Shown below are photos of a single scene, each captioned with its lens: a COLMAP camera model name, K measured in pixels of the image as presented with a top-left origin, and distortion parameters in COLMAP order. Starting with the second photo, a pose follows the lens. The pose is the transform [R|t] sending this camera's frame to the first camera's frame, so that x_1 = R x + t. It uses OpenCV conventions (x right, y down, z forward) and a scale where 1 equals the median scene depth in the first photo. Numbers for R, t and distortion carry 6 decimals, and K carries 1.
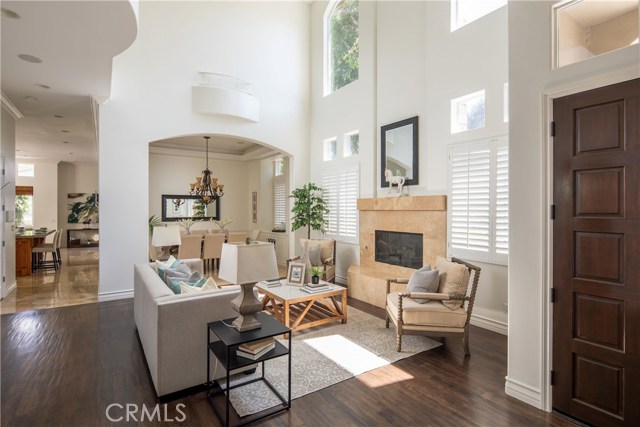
lens RADIAL K [[321.7, 0, 322.3], [0, 321.7, 209.9], [0, 0, 1]] dist [0.000381, -0.000233]
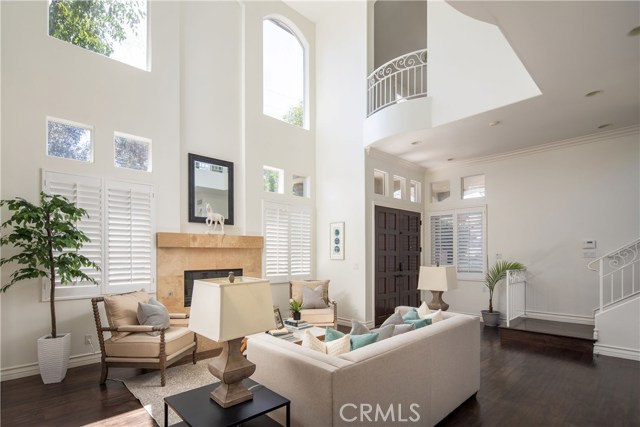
lens RADIAL K [[317.3, 0, 316.2], [0, 317.3, 252.4], [0, 0, 1]] dist [-0.000511, -0.000274]
pose [[-0.156136, -0.002195, 0.987733, -0.801463], [0.001508, 0.999996, 0.002461, 0.012450], [-0.987734, 0.001873, -0.156132, 0.865058]]
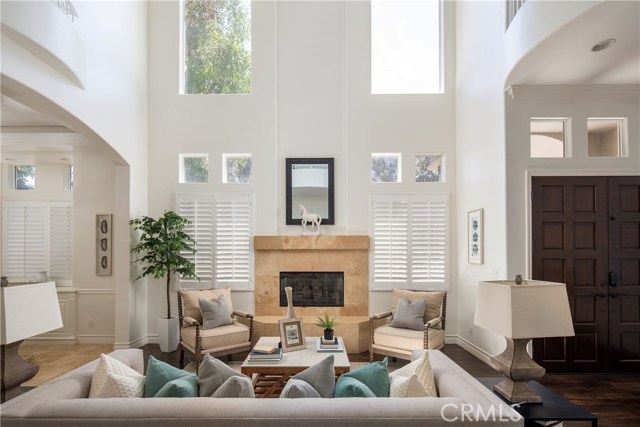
lens RADIAL K [[308.9, 0, 319.3], [0, 308.9, 251.9], [0, 0, 1]] dist [-0.003702, -0.000440]
pose [[0.566976, 0.002991, 0.823729, -0.529263], [0.005475, 0.999958, -0.007399, 0.015306], [-0.823716, 0.008705, 0.566936, 0.466695]]
